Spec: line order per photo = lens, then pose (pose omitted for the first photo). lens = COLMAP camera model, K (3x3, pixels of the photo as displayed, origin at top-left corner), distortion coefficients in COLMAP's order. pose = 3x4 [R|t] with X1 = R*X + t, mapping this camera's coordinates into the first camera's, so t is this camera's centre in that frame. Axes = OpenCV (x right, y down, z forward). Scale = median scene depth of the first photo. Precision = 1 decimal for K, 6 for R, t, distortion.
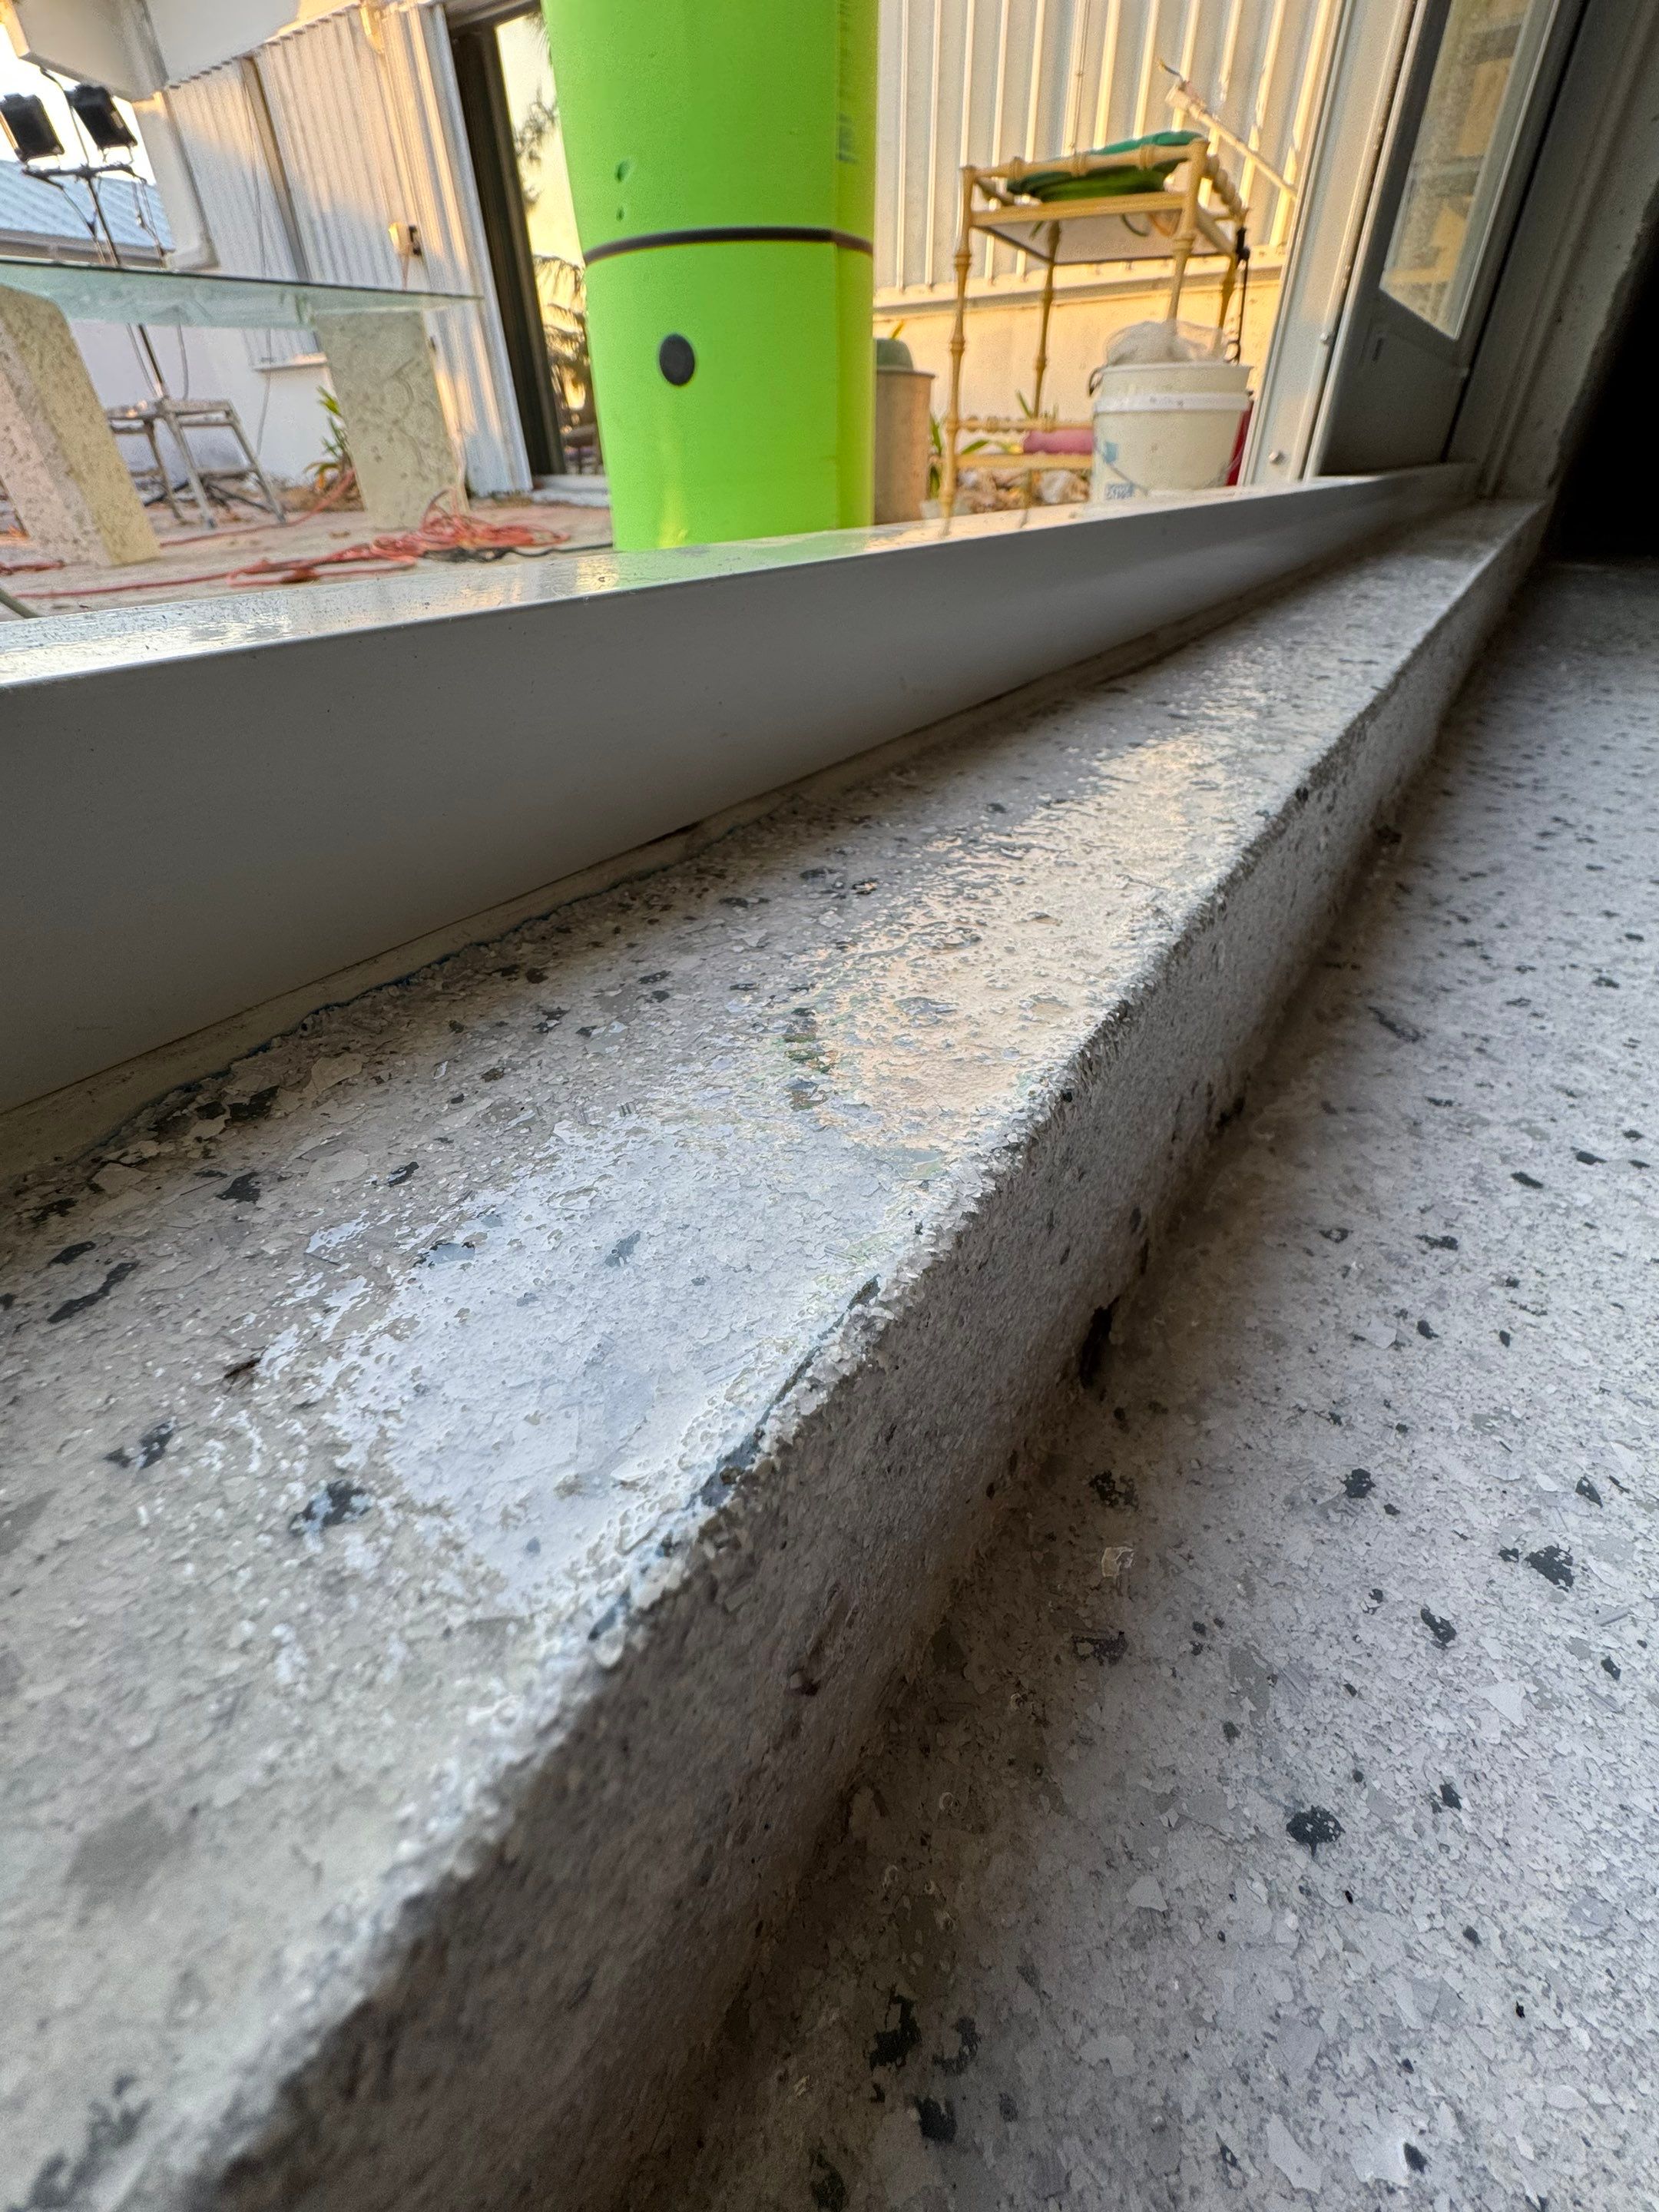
lens RADIAL K [[895.2, 0, 836.1], [0, 895.2, 1091.2], [0, 0, 1]] dist [-0.005671, 0.000568]
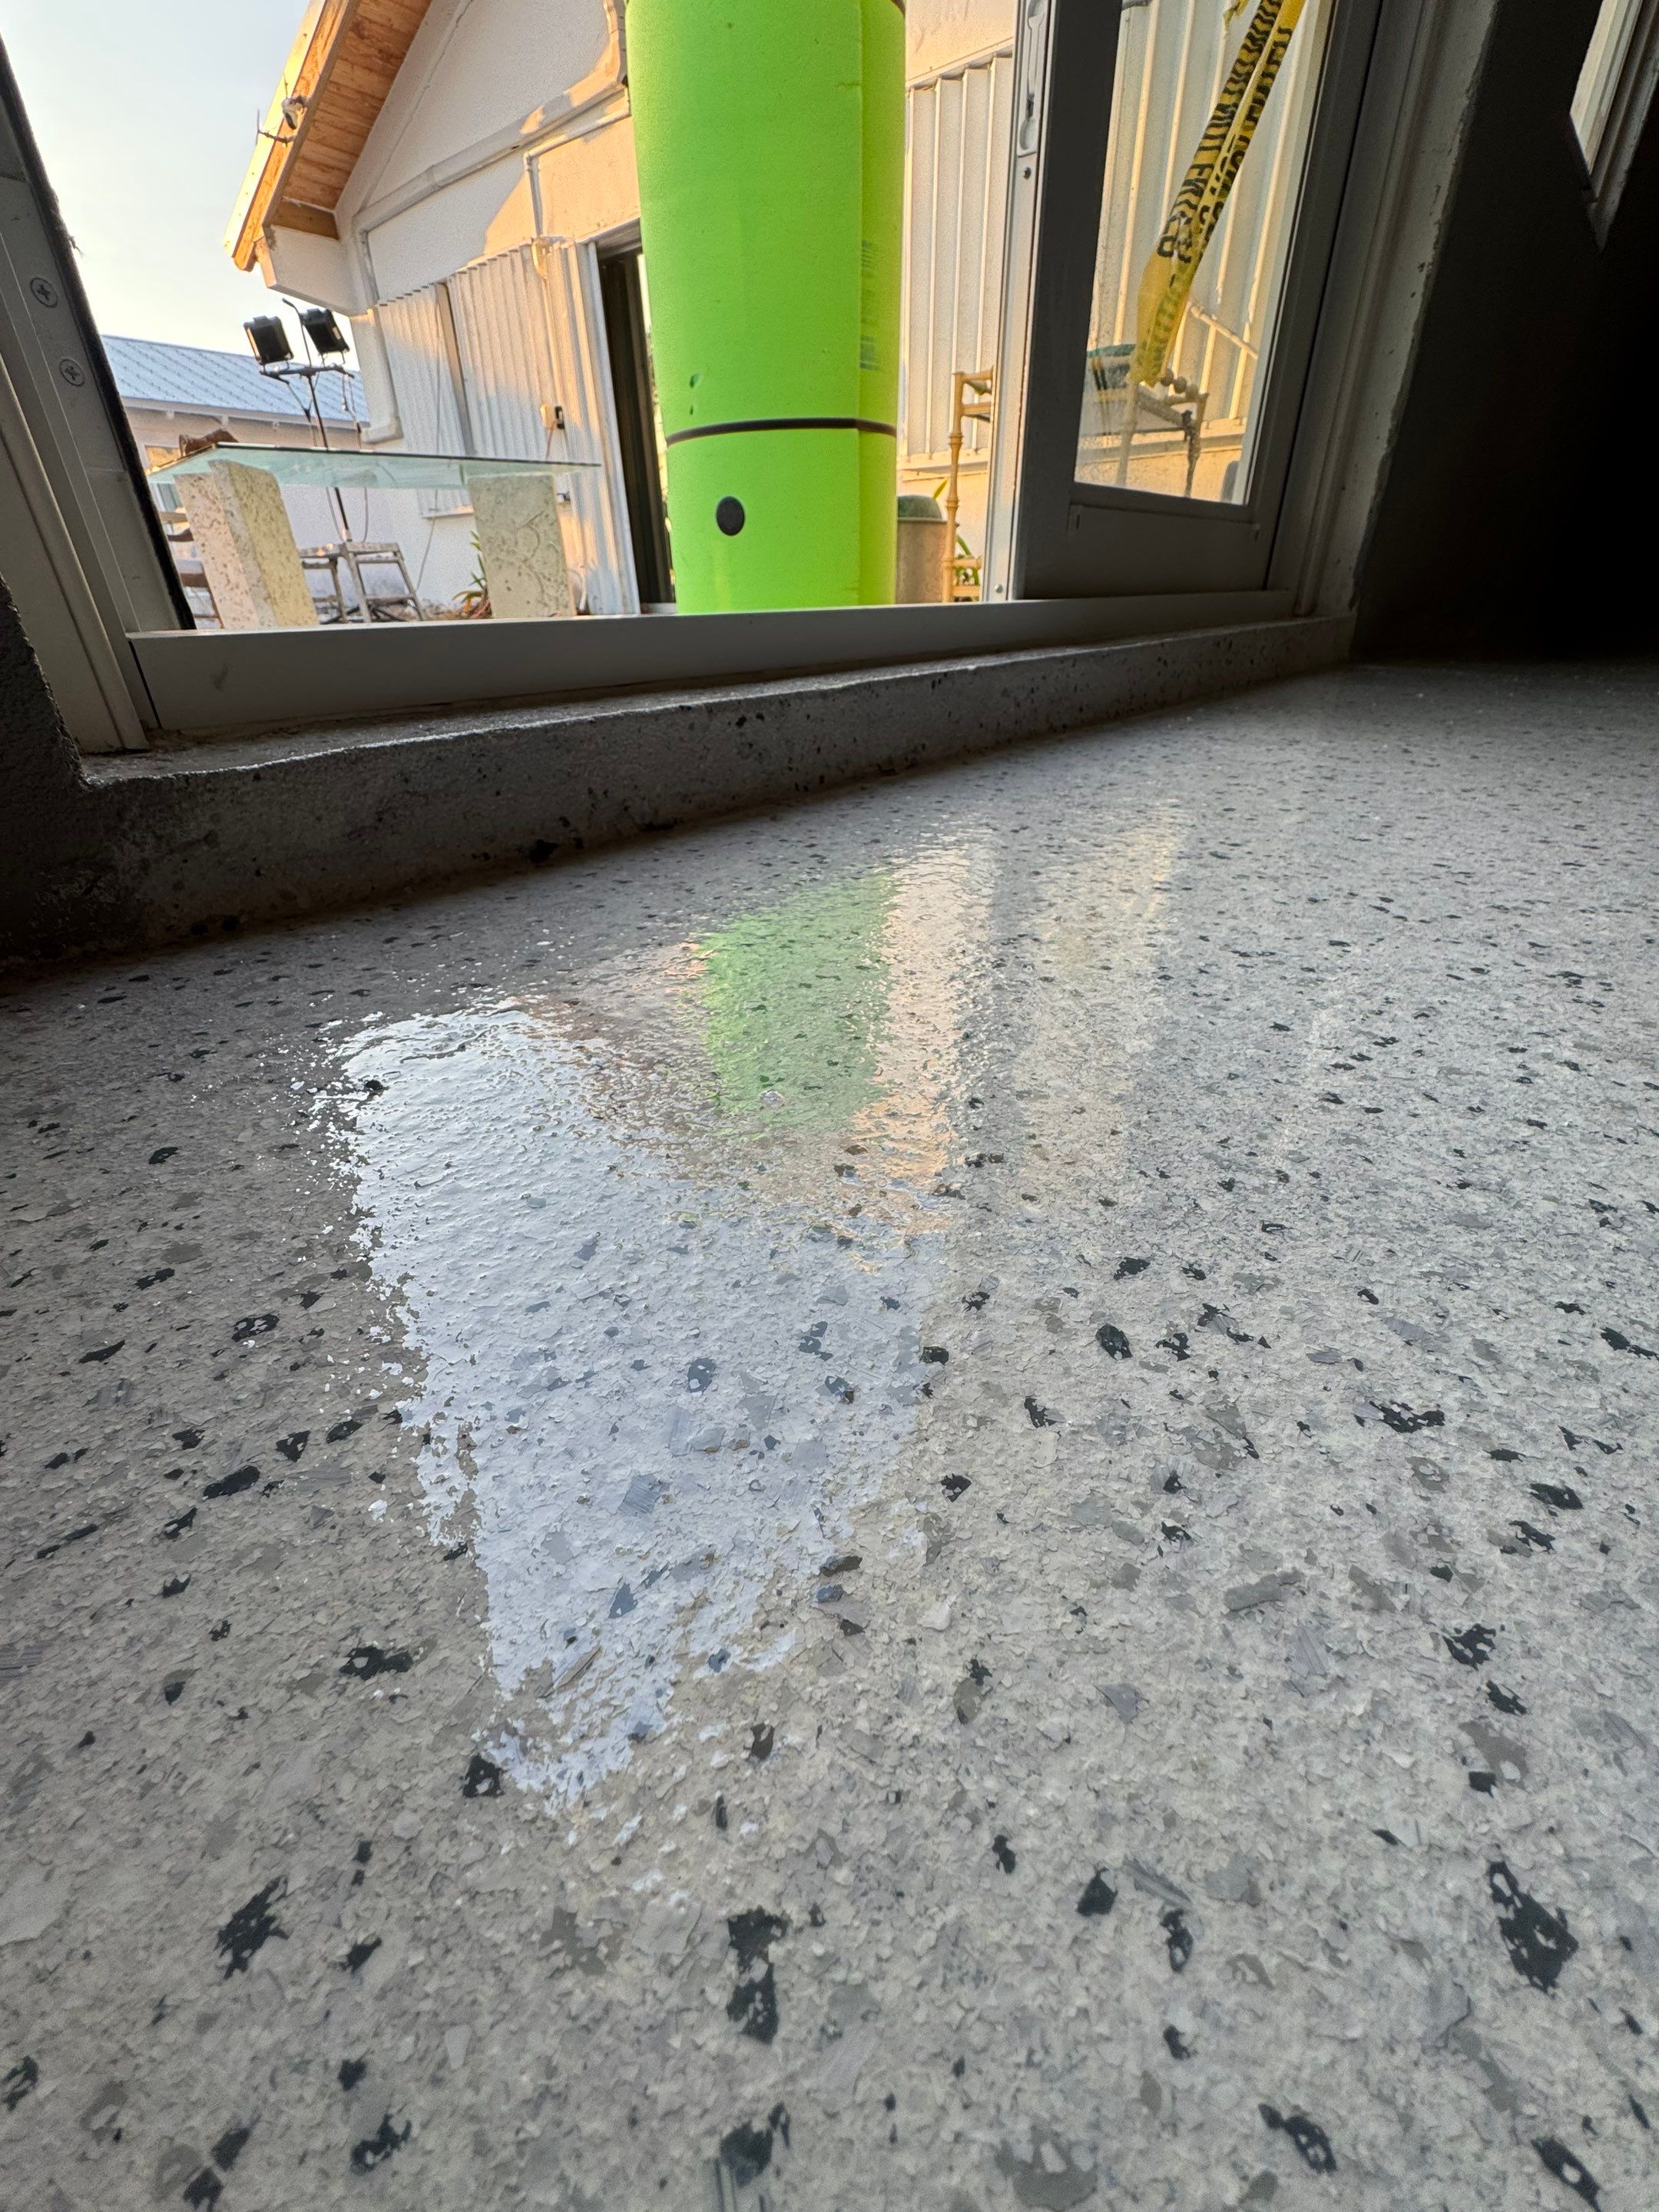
lens RADIAL K [[895.2, 0, 837.0], [0, 895.2, 1097.5], [0, 0, 1]] dist [-0.005671, 0.000568]
pose [[0.994406, 0.051655, -0.092138, 0.061815], [-0.060473, 0.993578, -0.095629, 0.051254], [0.086607, 0.100665, 0.991144, -0.072554]]
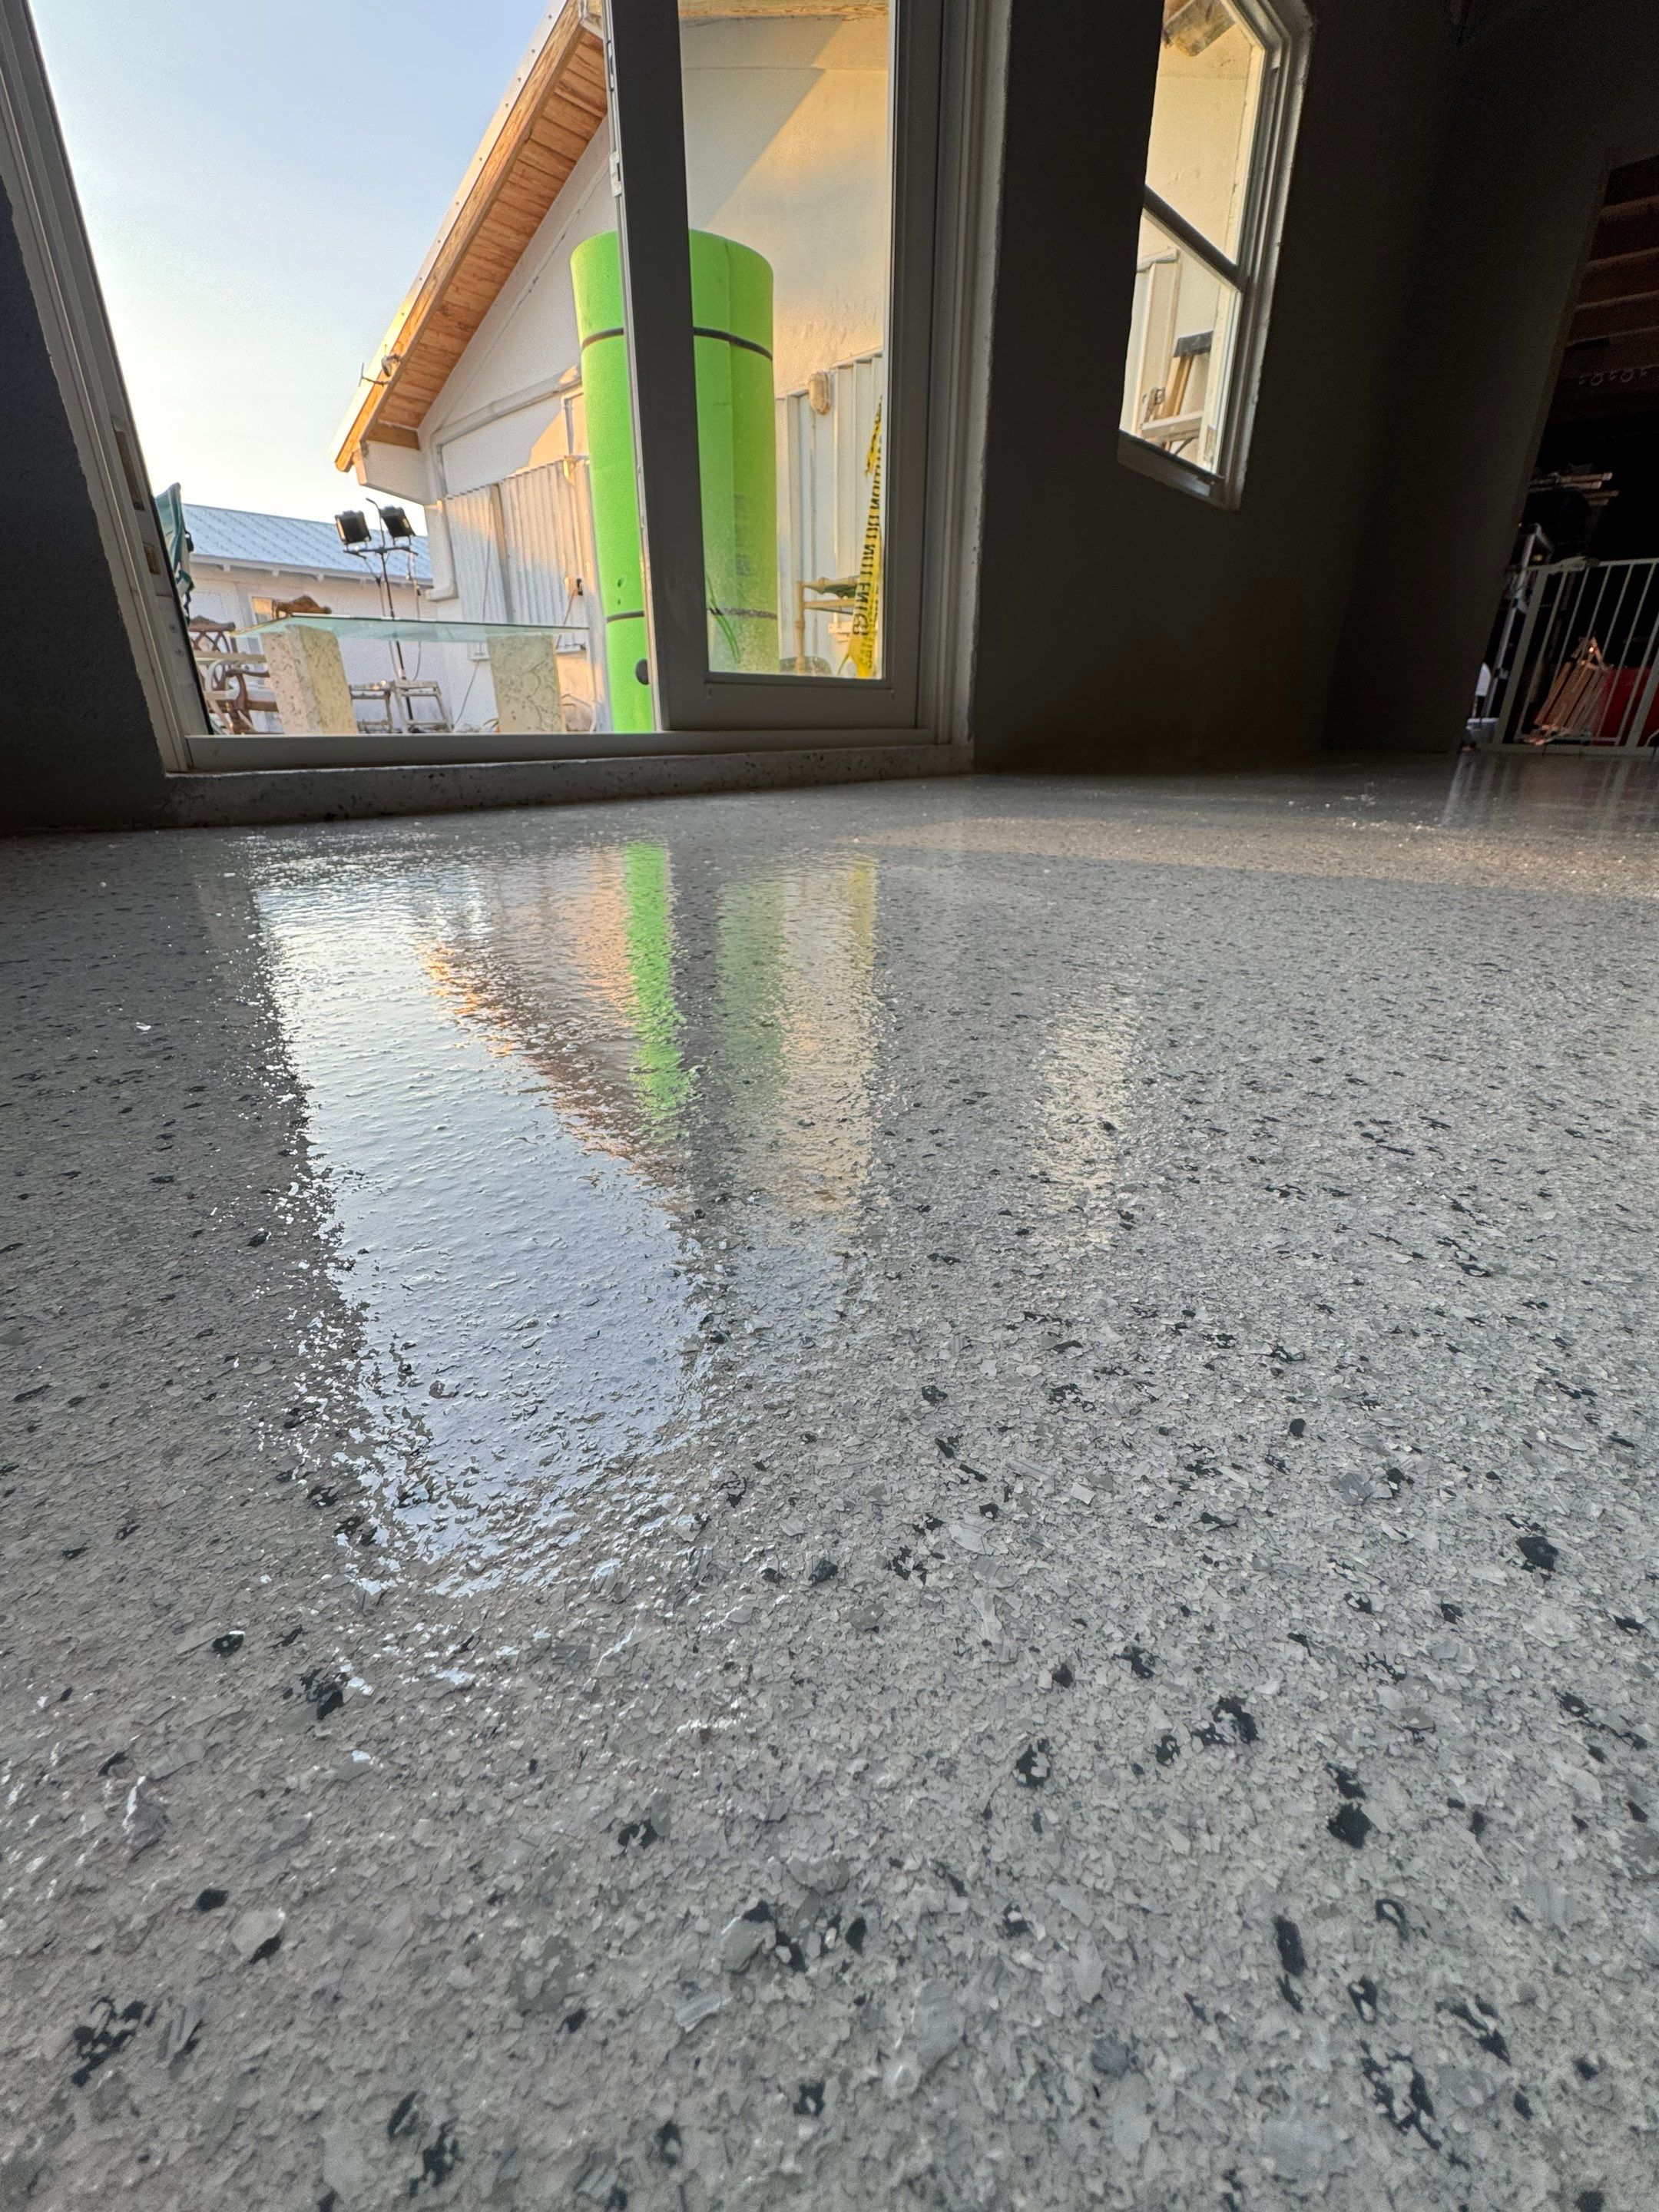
lens RADIAL K [[895.2, 0, 829.7], [0, 895.2, 1099.3], [0, 0, 1]] dist [-0.005671, 0.000568]
pose [[0.987555, 0.075825, -0.137787, 0.226223], [-0.103783, 0.972460, -0.208690, 0.148805], [0.118168, 0.220393, 0.968227, -0.215766]]
